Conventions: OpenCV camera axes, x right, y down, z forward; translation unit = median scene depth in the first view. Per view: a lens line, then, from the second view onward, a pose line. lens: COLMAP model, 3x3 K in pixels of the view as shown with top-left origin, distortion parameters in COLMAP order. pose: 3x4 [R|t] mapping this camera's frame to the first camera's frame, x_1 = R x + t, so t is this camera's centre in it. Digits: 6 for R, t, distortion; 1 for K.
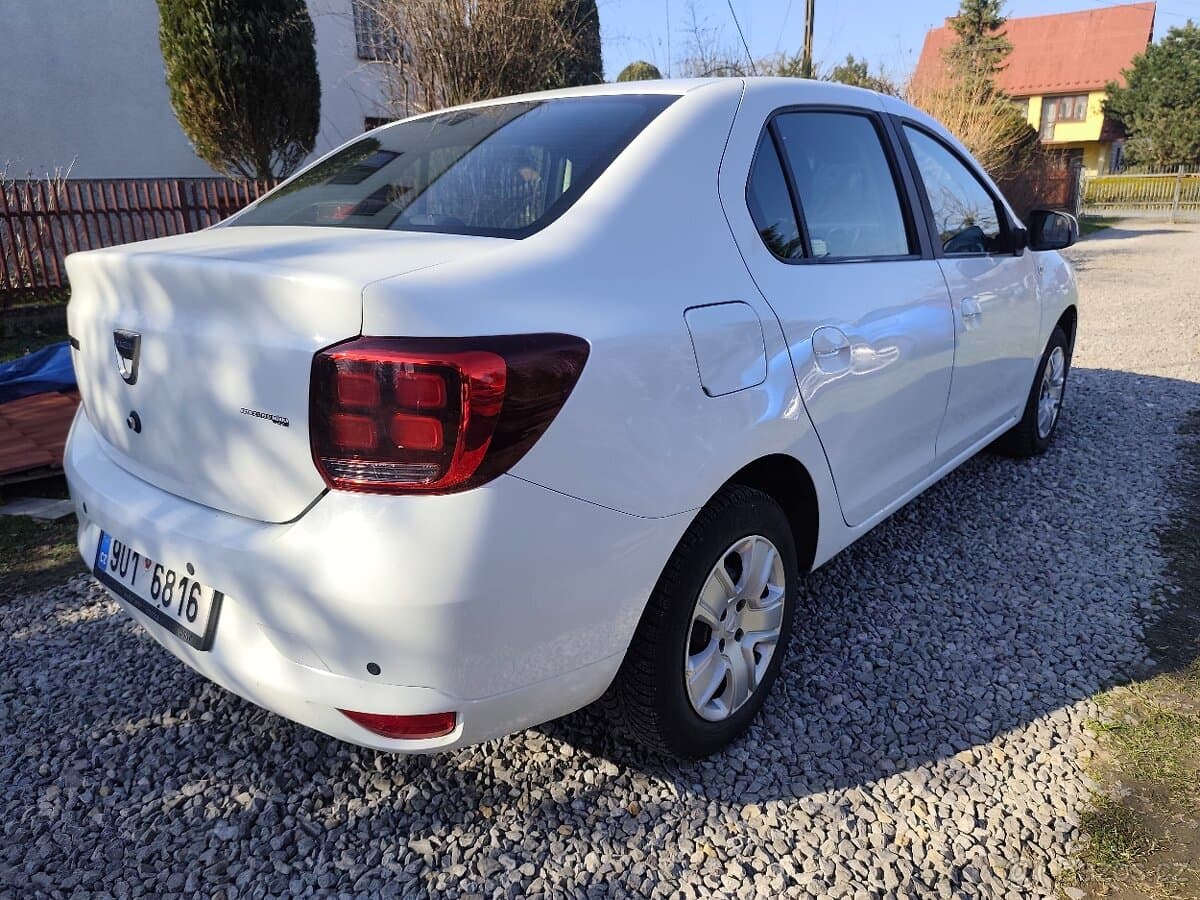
lens RADIAL K [[850.9, 0, 588.6], [0, 850.9, 453.4], [0, 0, 1]] dist [0.019854, -0.044599]
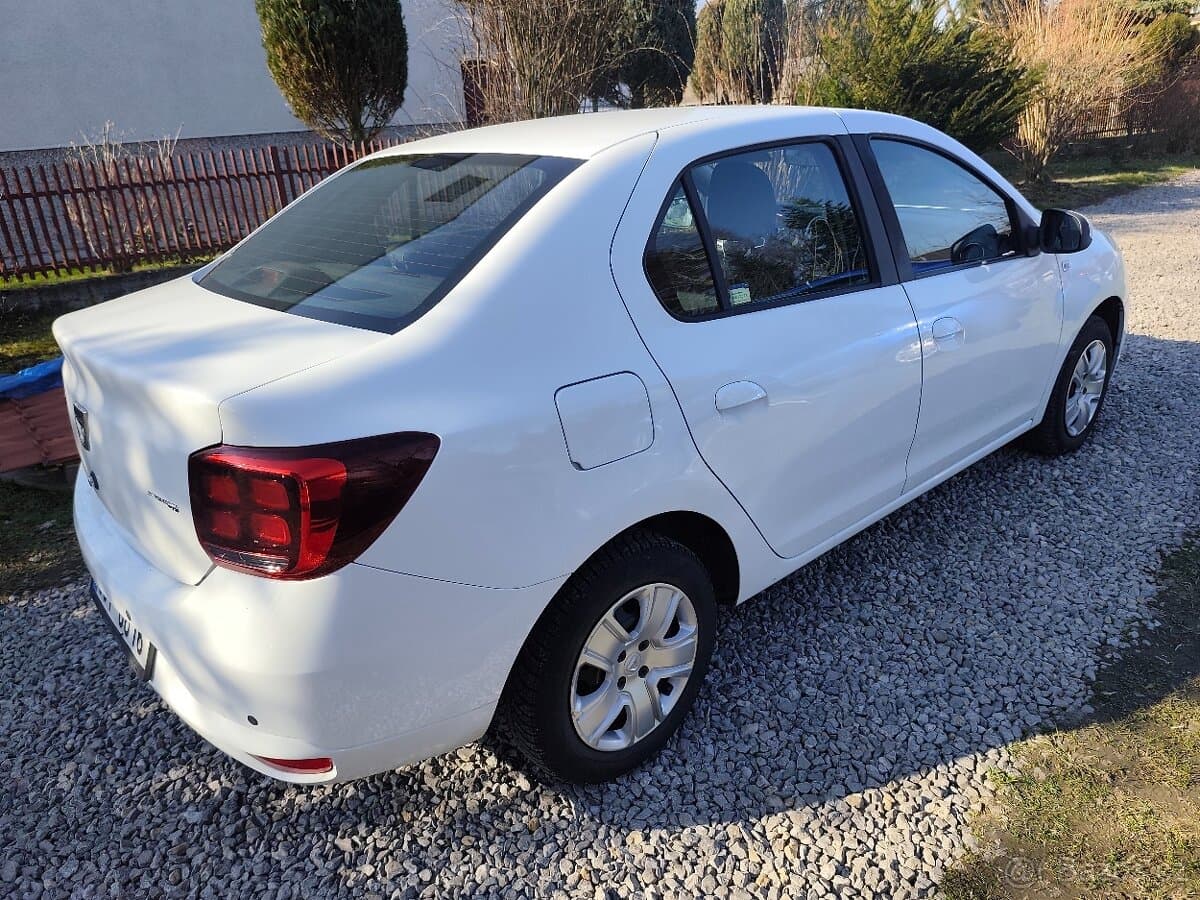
lens RADIAL K [[850.9, 0, 602.1], [0, 850.9, 449.5], [0, 0, 1]] dist [0.019854, -0.044599]
pose [[0.988948, 0.020551, -0.146832, 0.276449], [-0.006497, 0.995402, 0.095561, -0.166178], [0.148121, -0.093551, 0.984535, -0.033275]]
